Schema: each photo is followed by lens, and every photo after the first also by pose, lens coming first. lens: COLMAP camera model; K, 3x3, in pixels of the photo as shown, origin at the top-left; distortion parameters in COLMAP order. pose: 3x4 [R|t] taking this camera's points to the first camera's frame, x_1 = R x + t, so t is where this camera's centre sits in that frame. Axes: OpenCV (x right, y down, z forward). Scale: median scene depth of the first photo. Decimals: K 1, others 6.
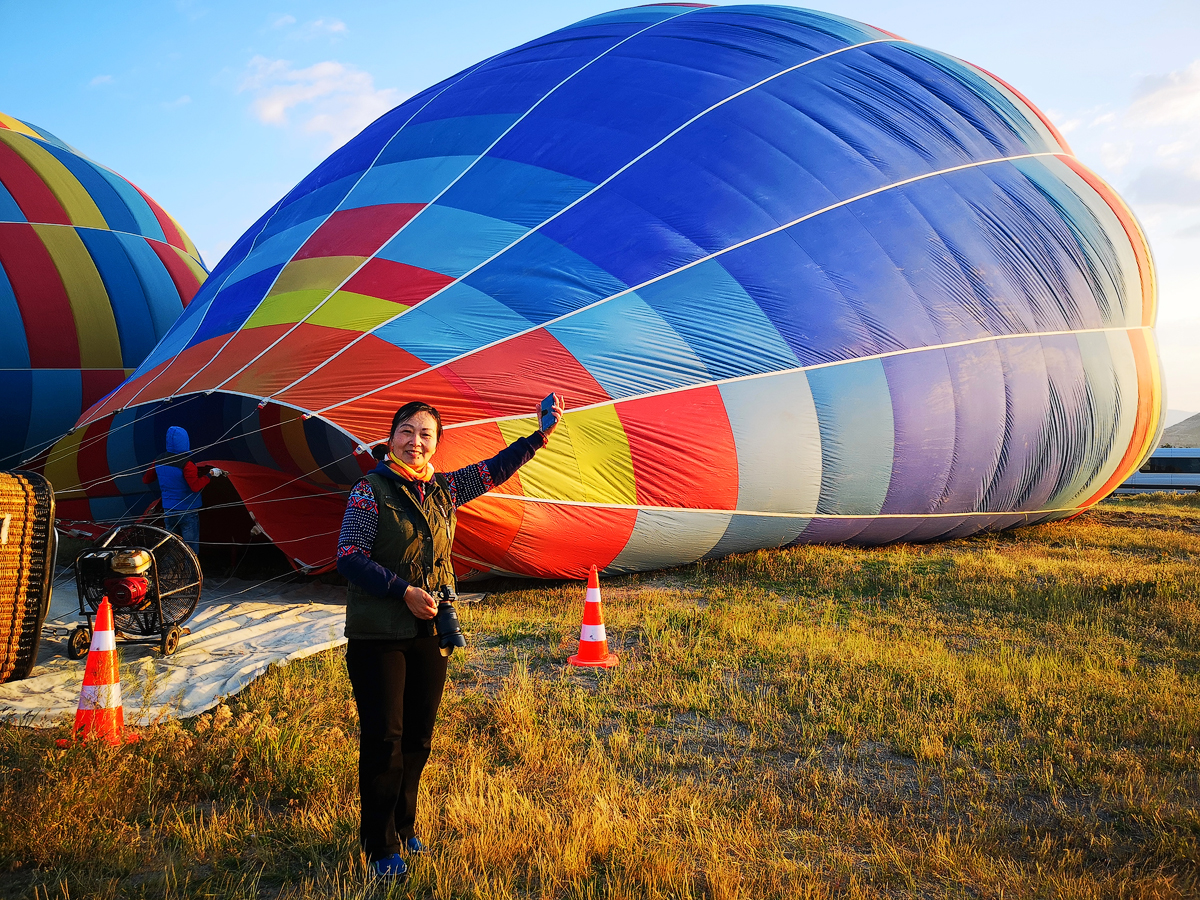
lens RADIAL K [[920.9, 0, 603.3], [0, 920.9, 449.2], [0, 0, 1]] dist [0.001176, -0.005776]
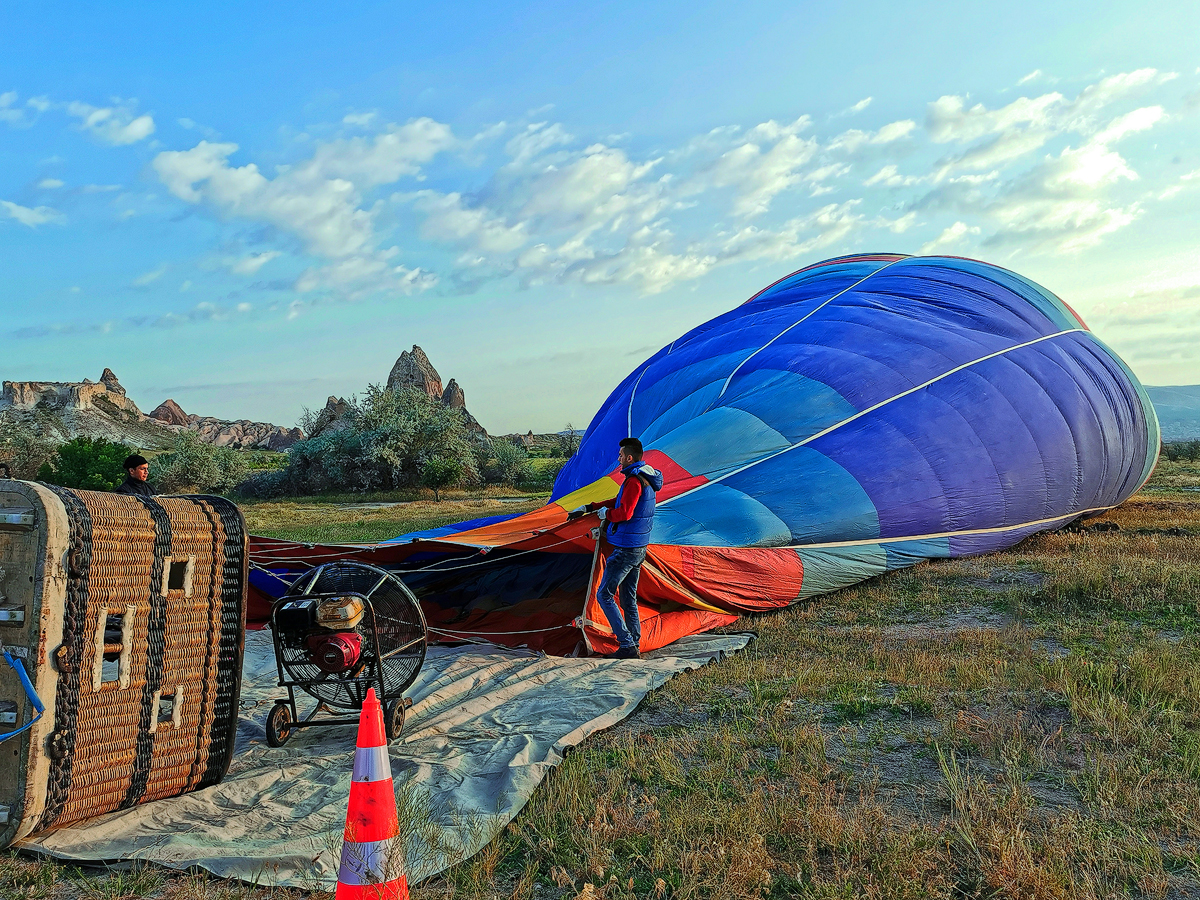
lens RADIAL K [[962.2, 0, 594.5], [0, 962.2, 451.4], [0, 0, 1]] dist [0.010561, 0.000531]
pose [[0.990075, -0.043083, -0.133770, -0.225230], [0.041621, 0.999040, -0.013701, 0.012745], [0.134232, 0.007997, 0.990918, 0.287755]]
